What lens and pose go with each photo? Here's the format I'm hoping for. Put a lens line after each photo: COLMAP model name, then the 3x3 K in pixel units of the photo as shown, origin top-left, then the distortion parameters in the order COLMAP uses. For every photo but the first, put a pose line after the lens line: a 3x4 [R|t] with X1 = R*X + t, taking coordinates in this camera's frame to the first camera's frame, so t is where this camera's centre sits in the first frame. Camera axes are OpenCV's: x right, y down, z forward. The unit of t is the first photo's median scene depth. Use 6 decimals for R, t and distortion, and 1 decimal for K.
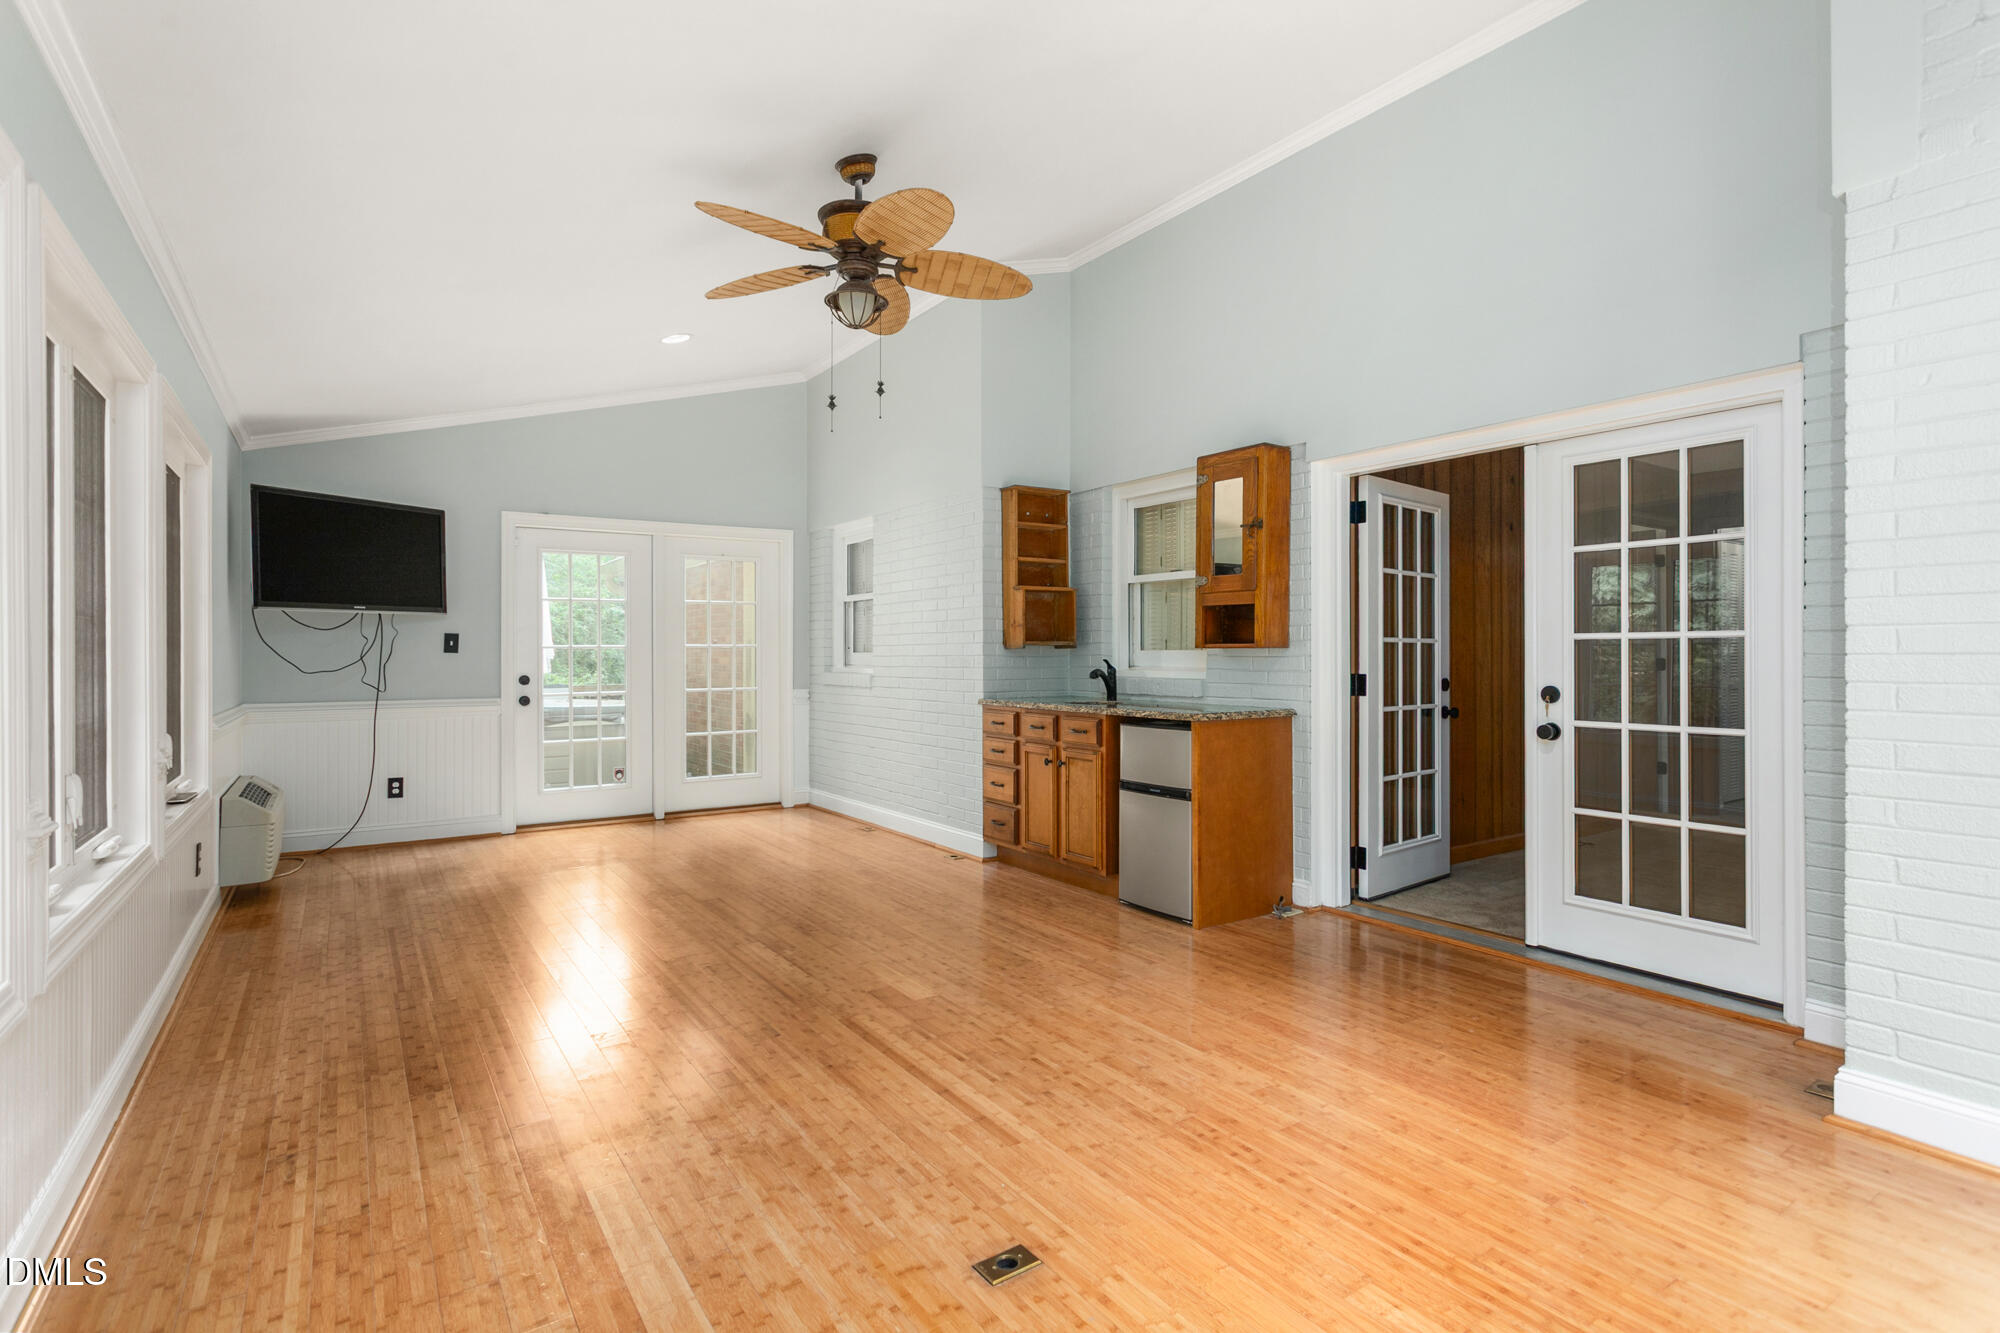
lens RADIAL K [[970.5, 0, 1009.8], [0, 970.5, 654.7], [0, 0, 1]] dist [0.001586, 0.001482]
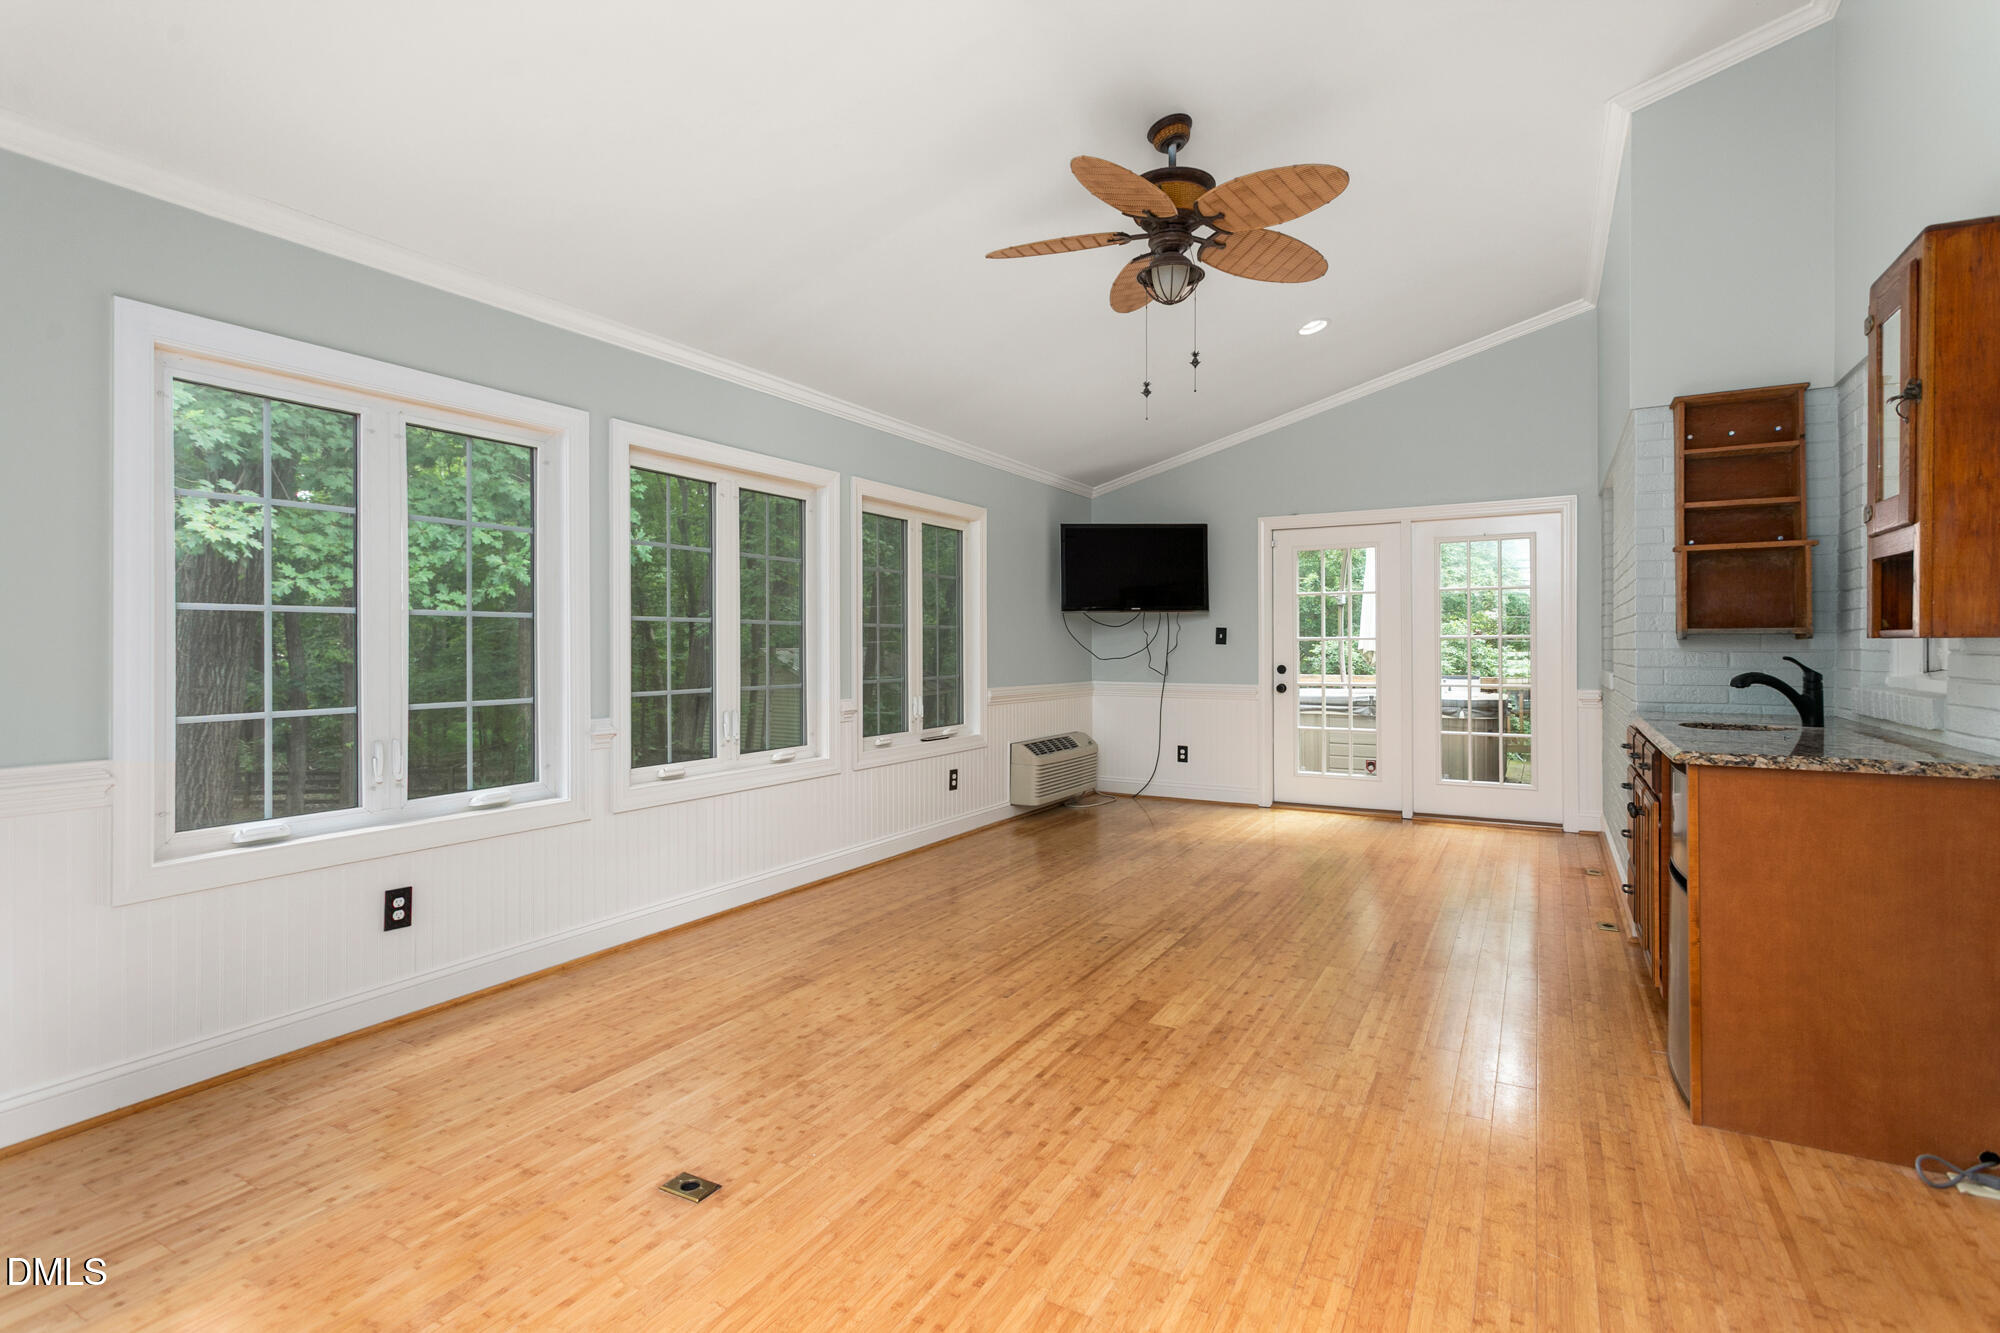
lens RADIAL K [[962.4, 0, 999.7], [0, 962.4, 644.3], [0, 0, 1]] dist [0.002558, 0.000325]
pose [[0.442356, 0.000394, -0.896839, 0.710645], [-0.000598, 1.000000, 0.000144, -0.003913], [0.896839, 0.000473, 0.442357, 0.503524]]
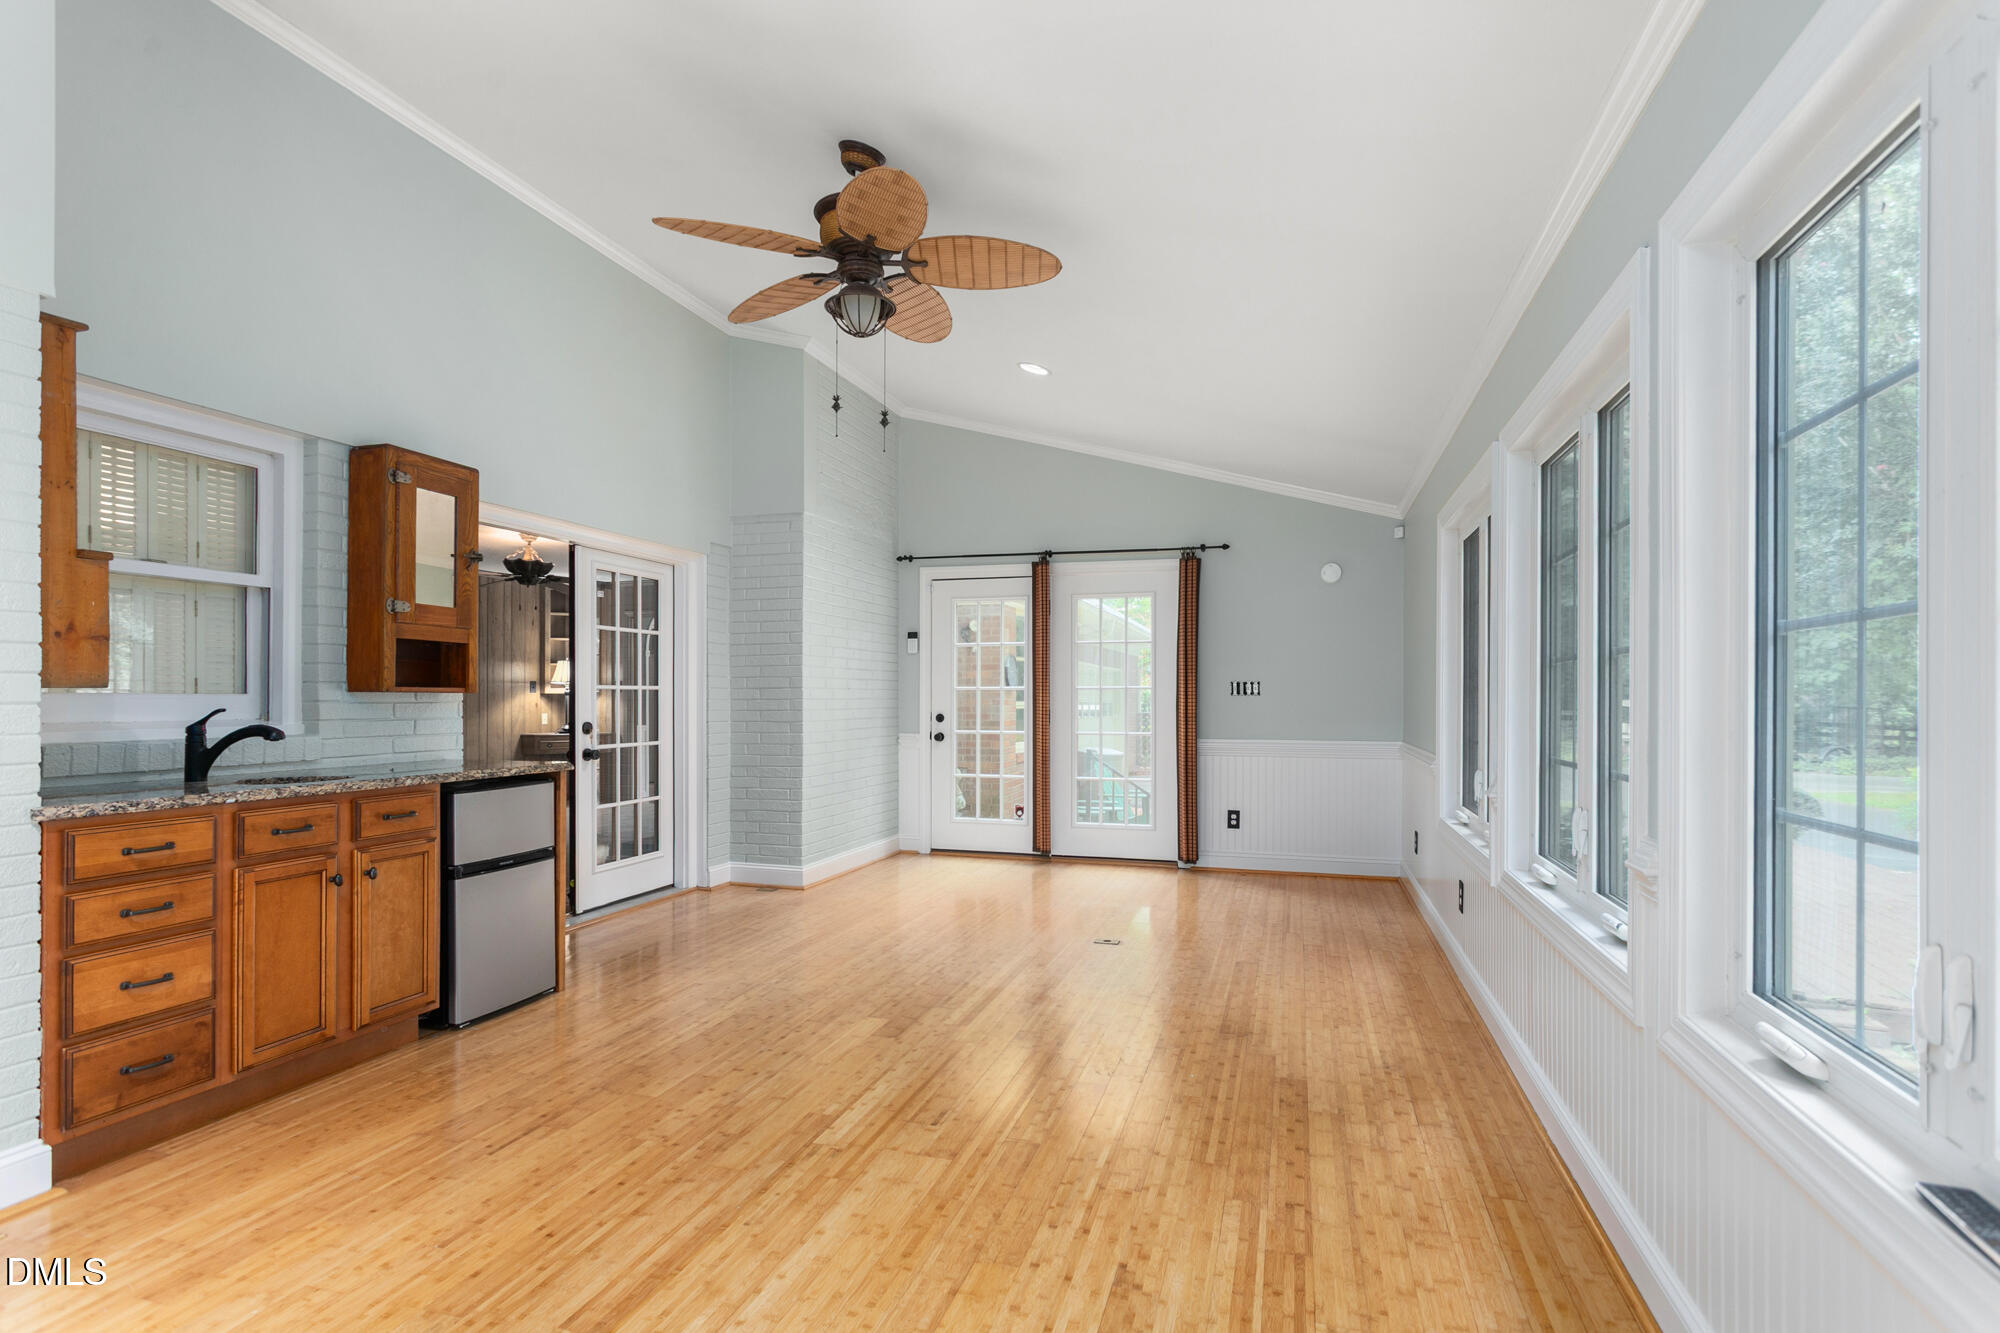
lens RADIAL K [[967.7, 0, 999.0], [0, 967.7, 700.4], [0, 0, 1]] dist [-0.000264, 0.000343]
pose [[-0.621581, 0.001191, 0.783349, -1.091812], [0.002095, 0.999998, 0.000142, 0.001572], [-0.783347, 0.001729, -0.621582, 1.690674]]
